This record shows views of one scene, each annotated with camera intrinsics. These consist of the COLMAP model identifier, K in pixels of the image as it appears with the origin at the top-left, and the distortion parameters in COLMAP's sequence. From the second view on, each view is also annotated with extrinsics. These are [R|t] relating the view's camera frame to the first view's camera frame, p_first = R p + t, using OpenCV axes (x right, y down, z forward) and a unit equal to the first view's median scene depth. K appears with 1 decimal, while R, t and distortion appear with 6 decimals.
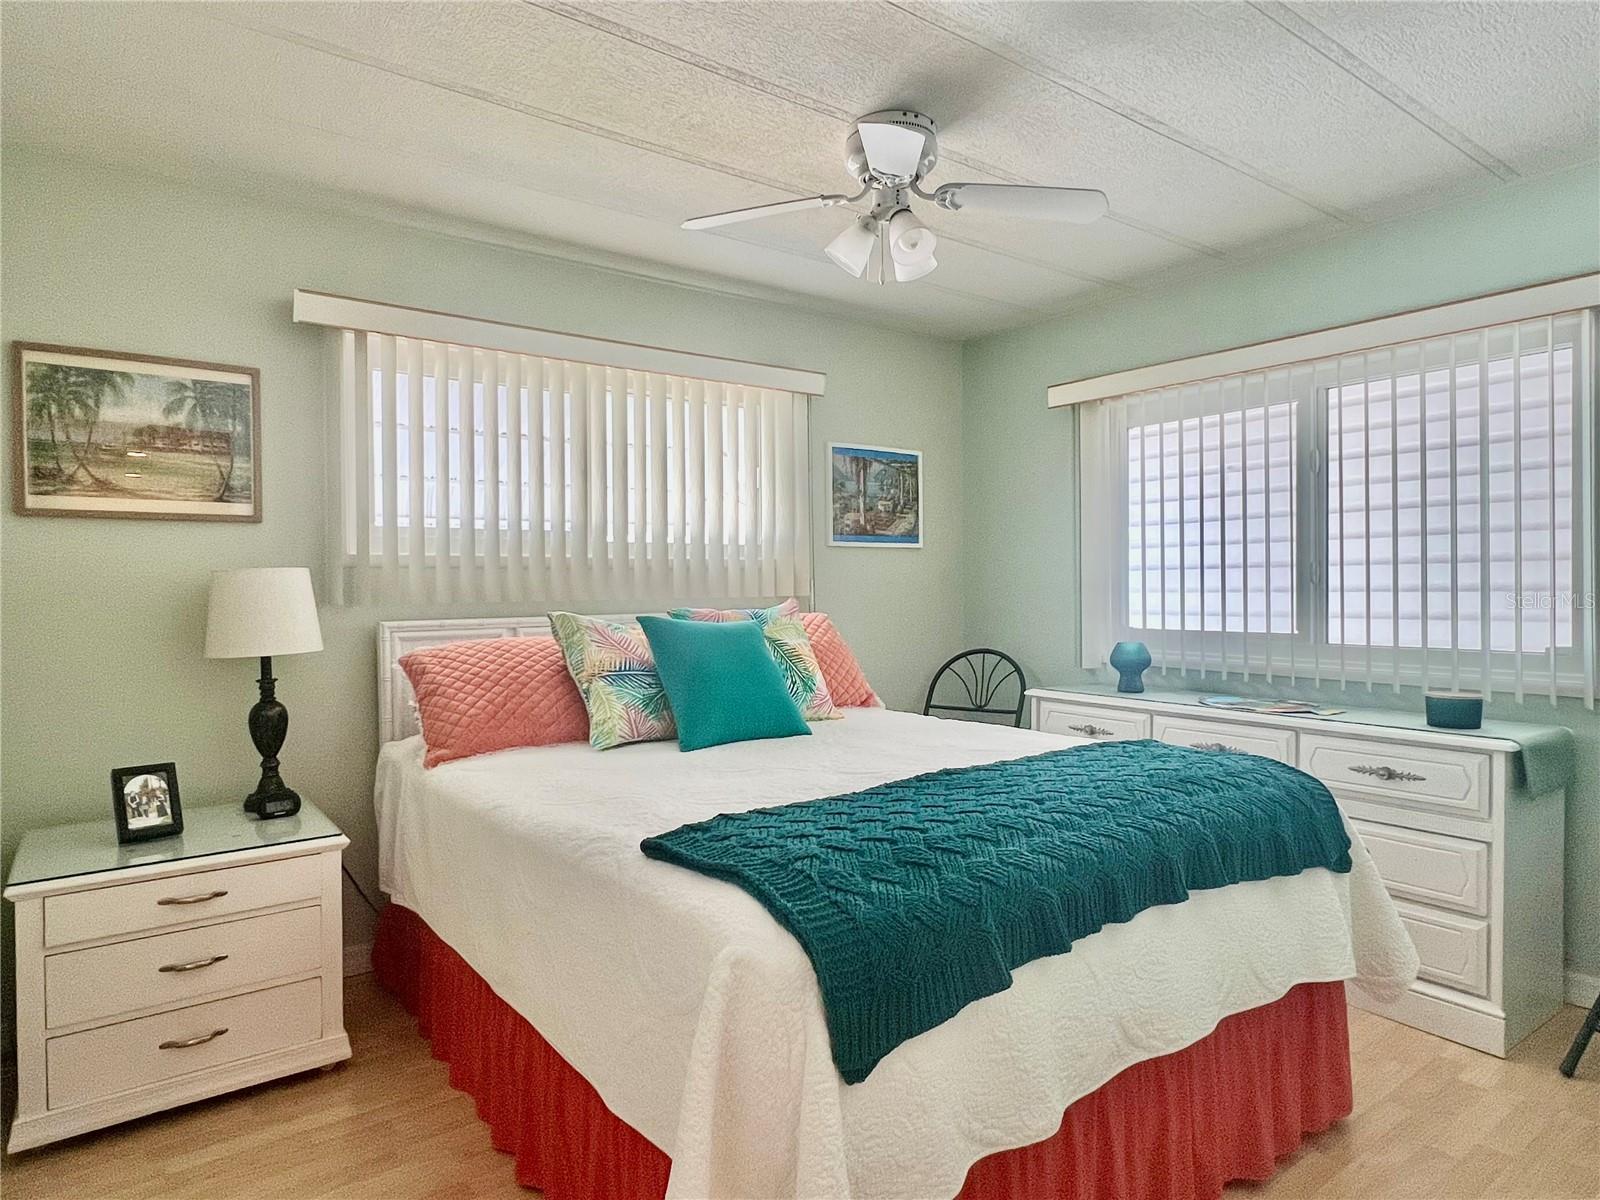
lens RADIAL K [[944.4, 0, 800.0], [0, 944.4, 600.0], [0, 0, 1]] dist [0.002032, 0.000249]
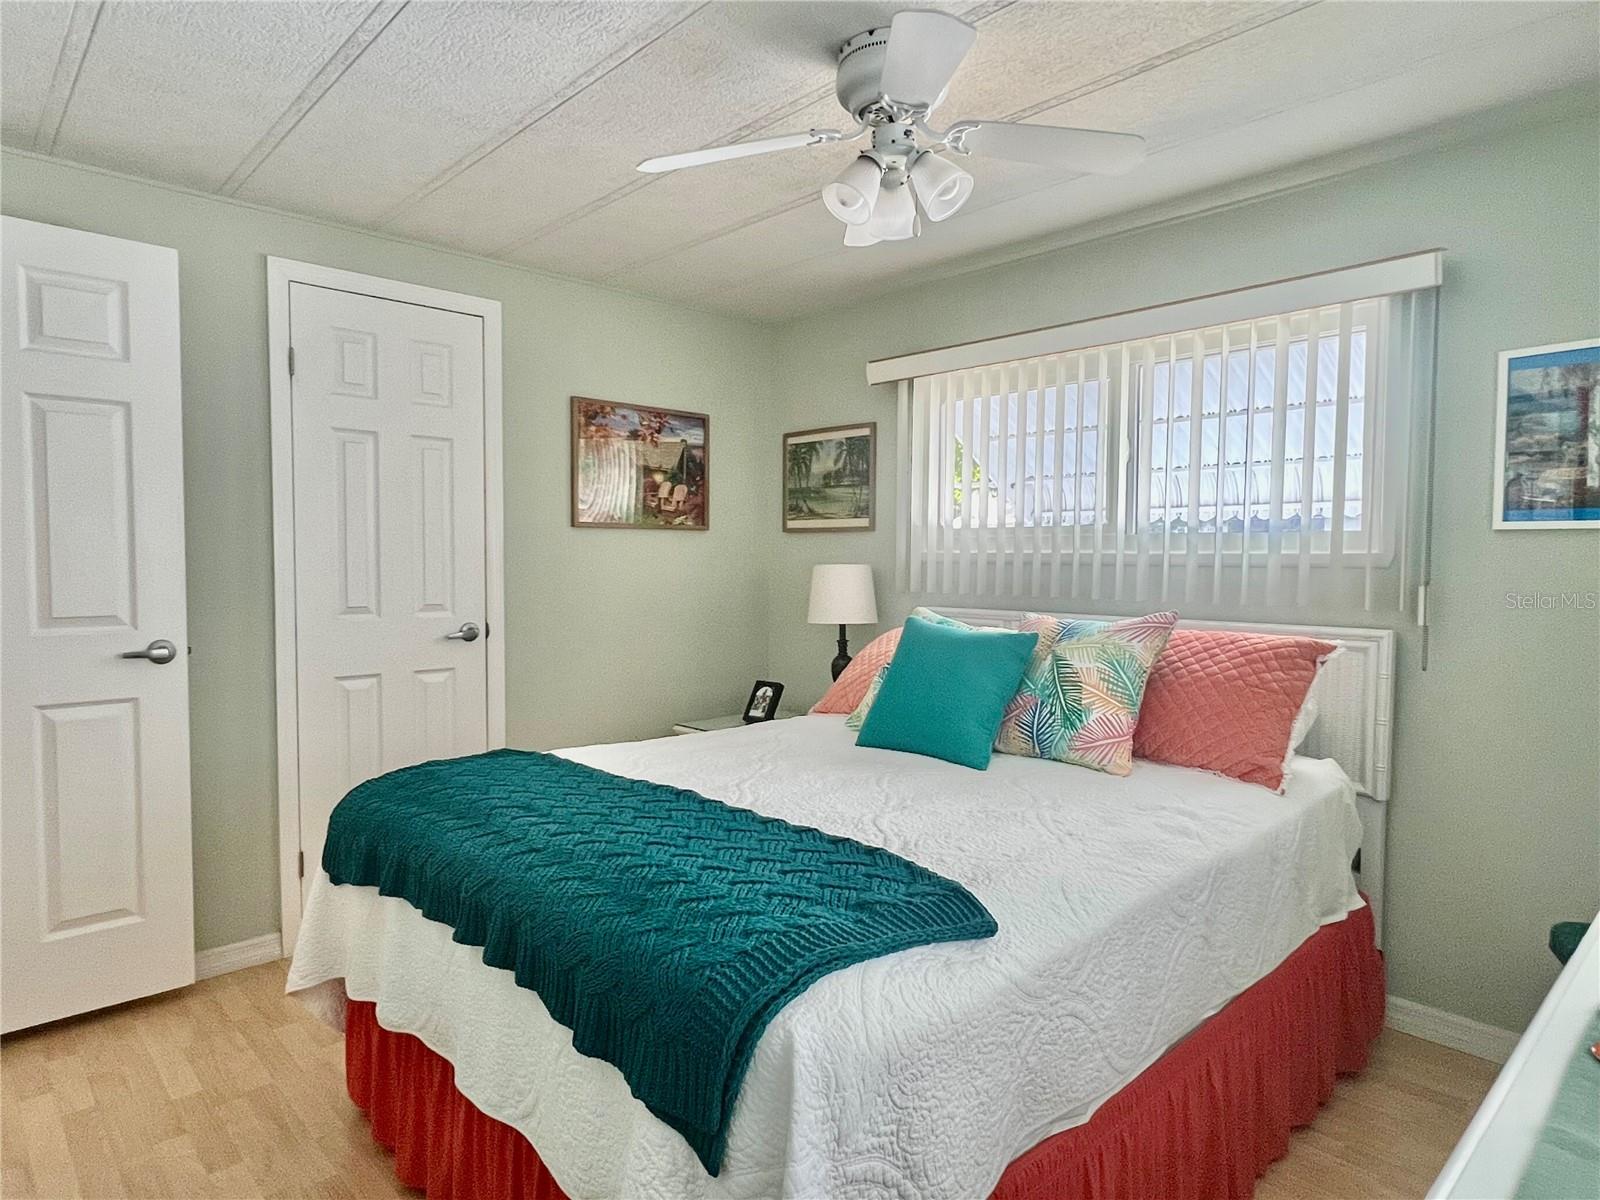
lens RADIAL K [[944.4, 0, 800.0], [0, 944.4, 600.0], [0, 0, 1]] dist [0.002032, 0.000249]
pose [[0.115070, 0.058380, -0.991640, 0.843197], [-0.018560, 0.998224, 0.056614, -0.057608], [0.993184, 0.011890, 0.115949, 0.741675]]
